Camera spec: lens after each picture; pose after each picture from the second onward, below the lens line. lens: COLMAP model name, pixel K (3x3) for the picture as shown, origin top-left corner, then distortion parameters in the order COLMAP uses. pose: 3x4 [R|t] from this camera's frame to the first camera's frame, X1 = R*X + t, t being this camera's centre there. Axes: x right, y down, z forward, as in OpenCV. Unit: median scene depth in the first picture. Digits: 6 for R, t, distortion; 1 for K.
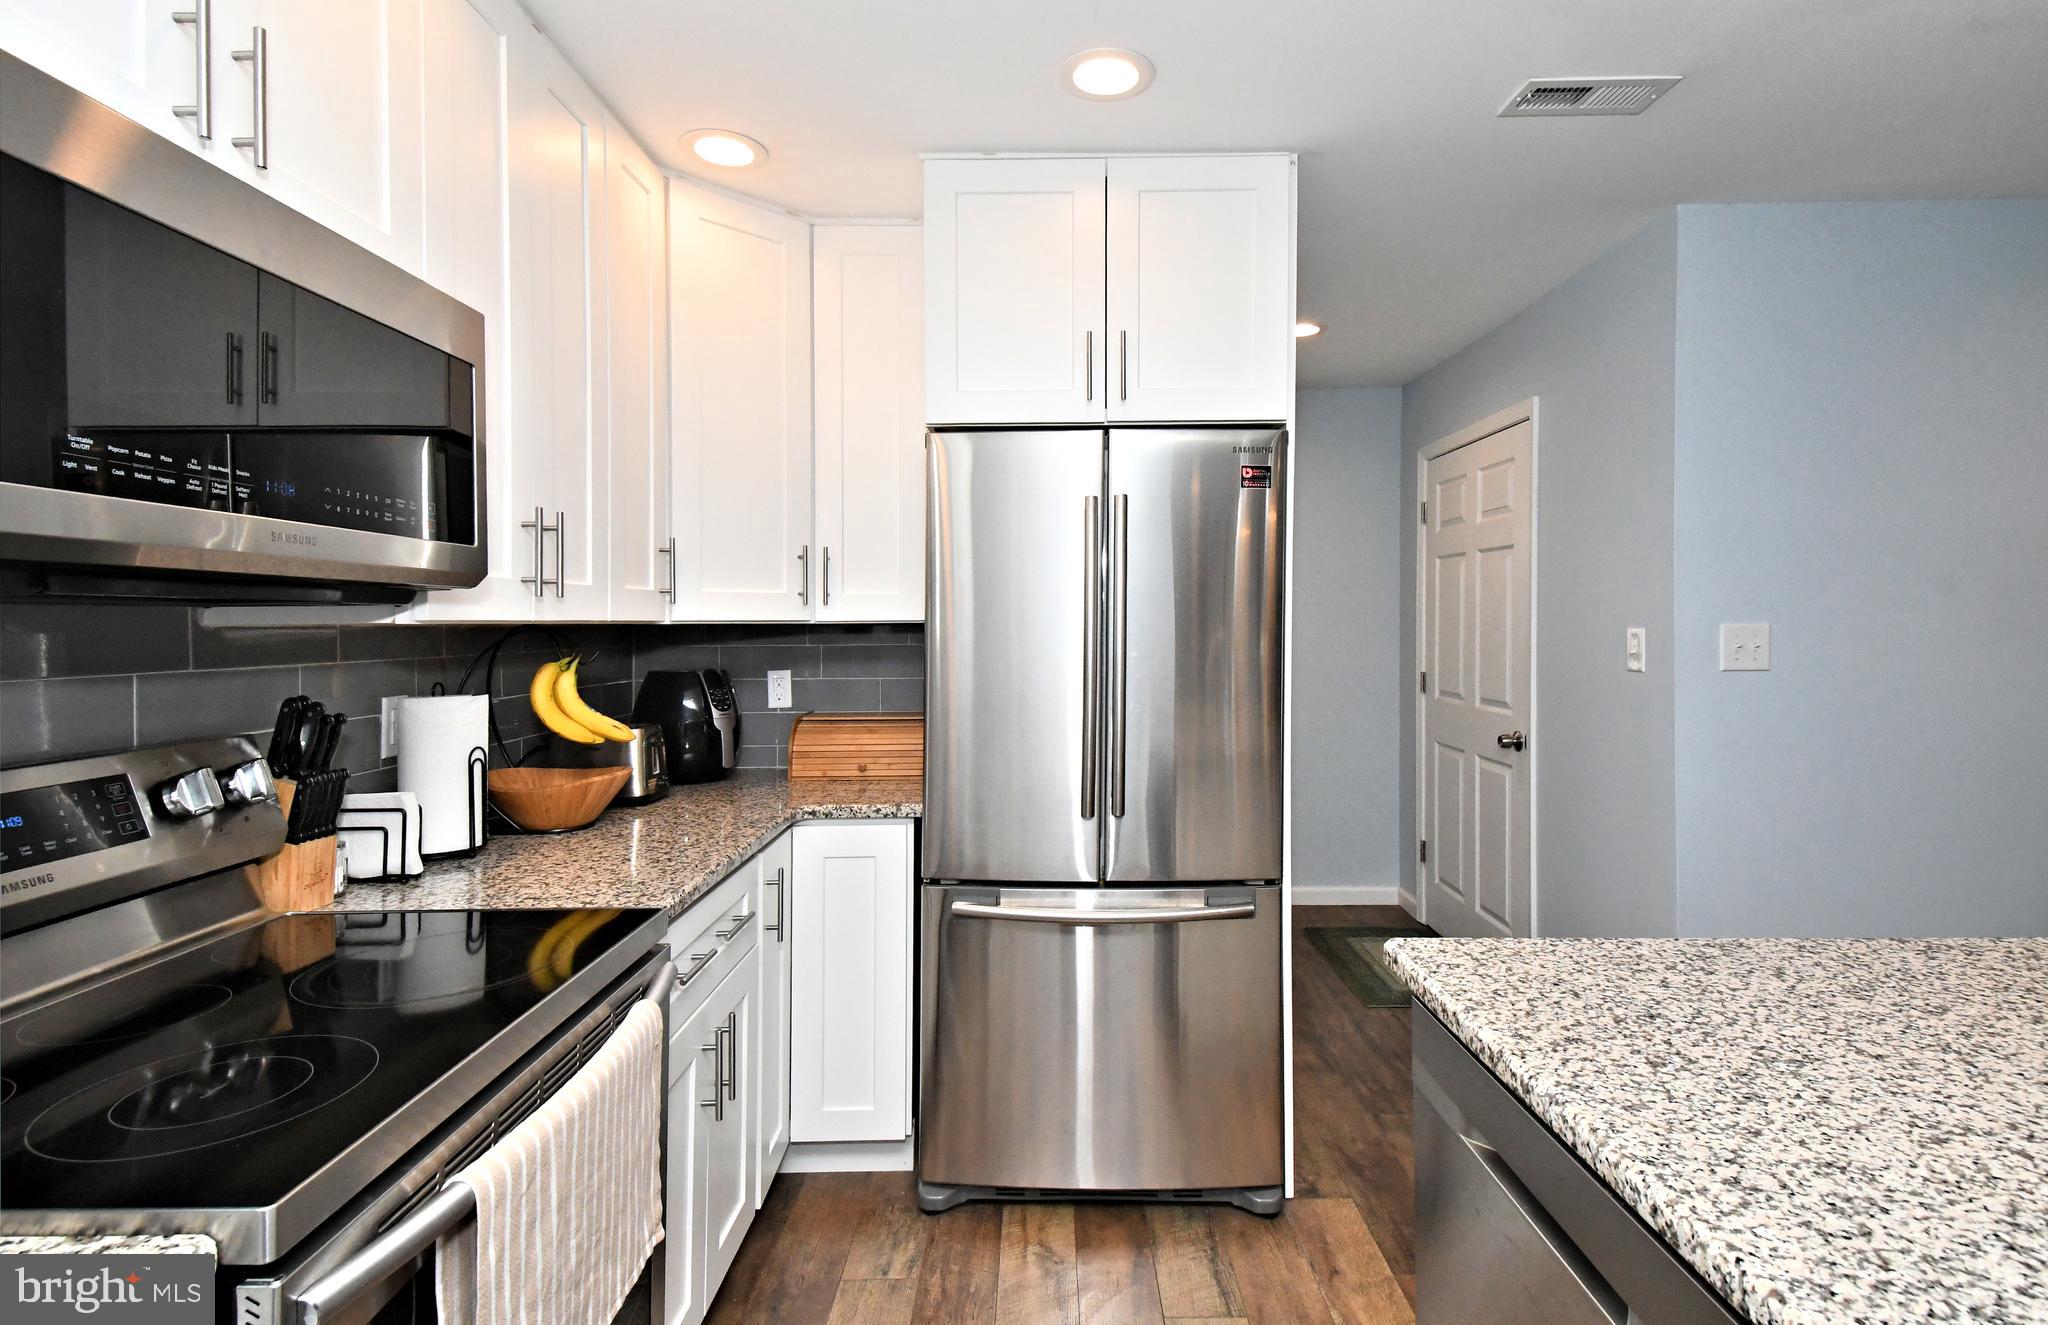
lens RADIAL K [[991.8, 0, 1107.9], [0, 991.8, 566.0], [0, 0, 1]] dist [0.000468, -0.000050]
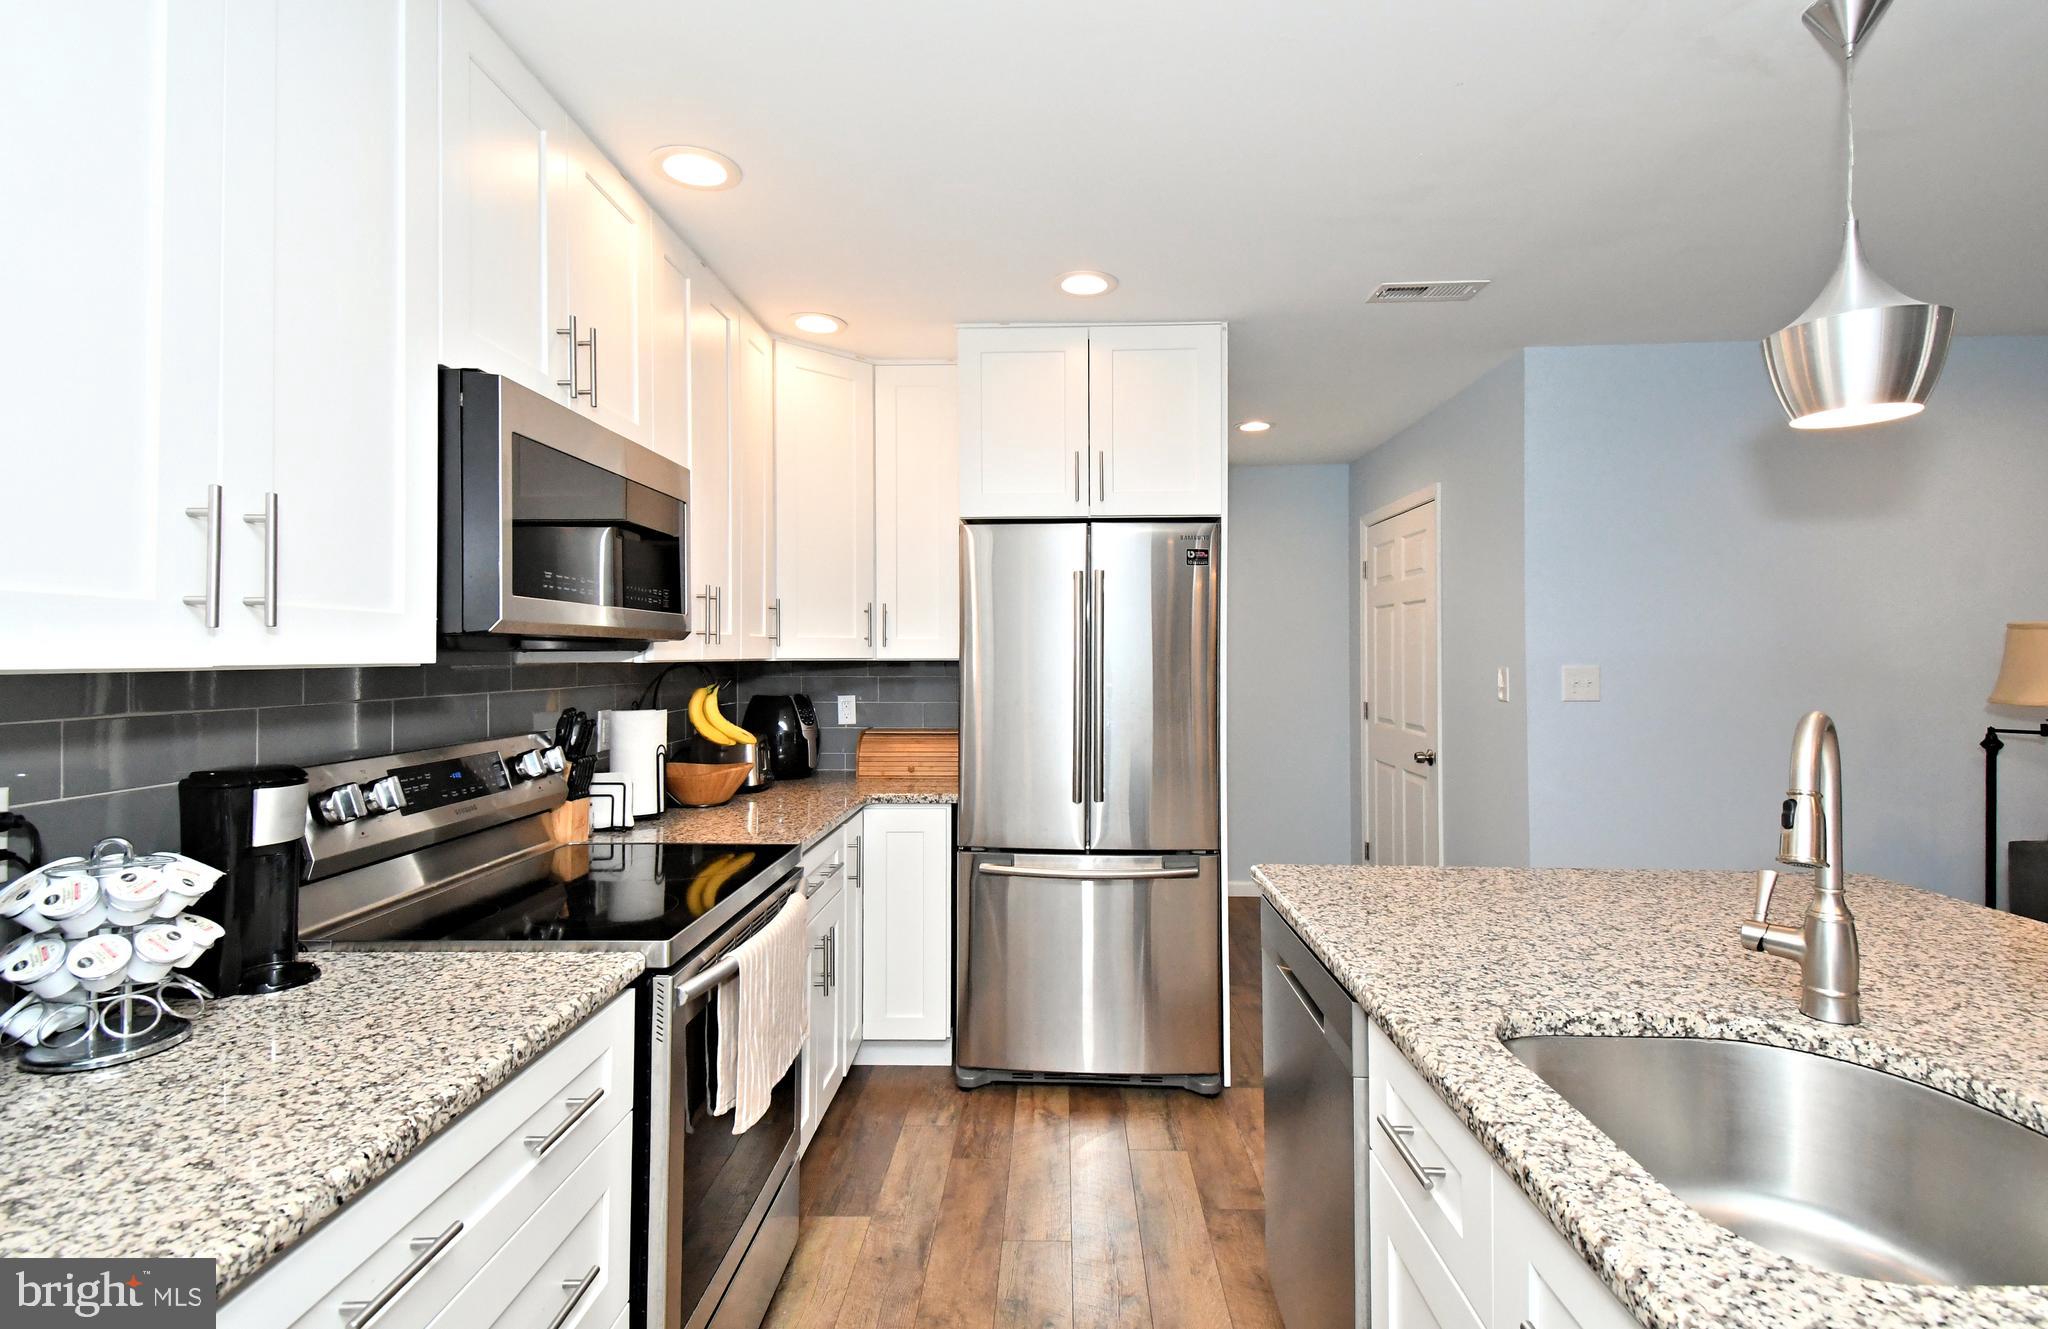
lens RADIAL K [[932.0, 0, 1024.7], [0, 932.0, 641.0], [0, 0, 1]] dist [0.001169, 0.000113]
pose [[0.994829, 0.002038, -0.101545, 0.036888], [0.002146, 0.999154, 0.041076, -0.023842], [0.101543, -0.041081, 0.993983, -0.275148]]
